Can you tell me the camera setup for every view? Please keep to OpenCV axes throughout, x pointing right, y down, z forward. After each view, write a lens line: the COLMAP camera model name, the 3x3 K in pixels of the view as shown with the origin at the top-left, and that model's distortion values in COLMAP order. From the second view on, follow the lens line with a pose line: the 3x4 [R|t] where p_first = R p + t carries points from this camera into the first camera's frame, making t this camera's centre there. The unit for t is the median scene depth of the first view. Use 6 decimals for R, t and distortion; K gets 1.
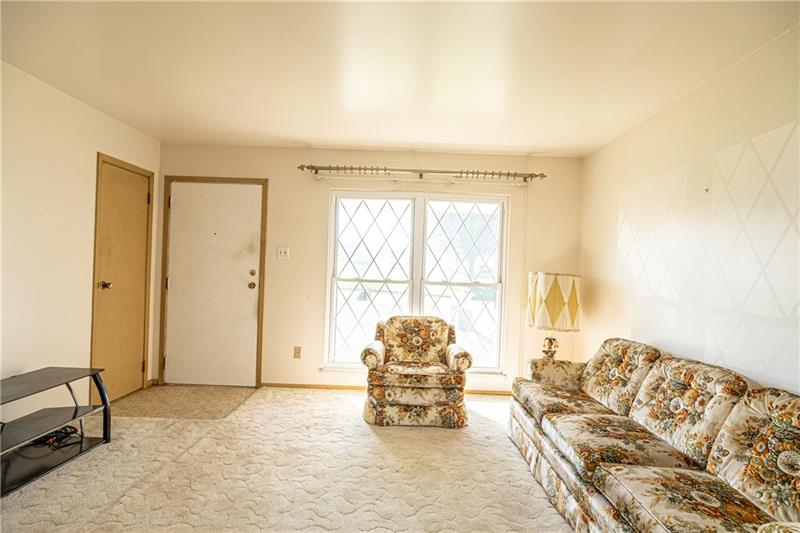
lens RADIAL K [[399.5, 0, 400.0], [0, 399.5, 266.5], [0, 0, 1]] dist [-0.001801, -0.000350]
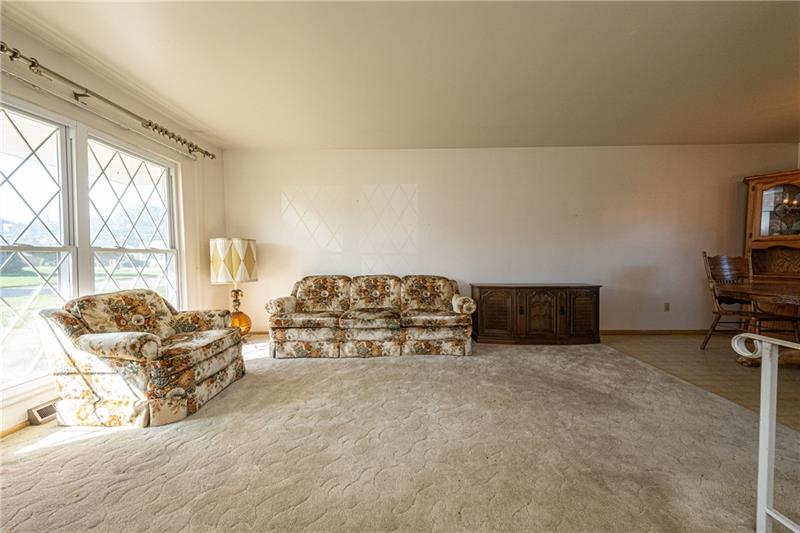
lens RADIAL K [[282.5, 0, 400.0], [0, 282.5, 266.5], [0, 0, 1]] dist [-0.000030, 0.000018]
pose [[0.002875, -0.075311, 0.997156, -0.618023], [-0.000532, 0.997160, 0.075313, 0.042034], [-0.999996, -0.000747, 0.002827, 0.556012]]
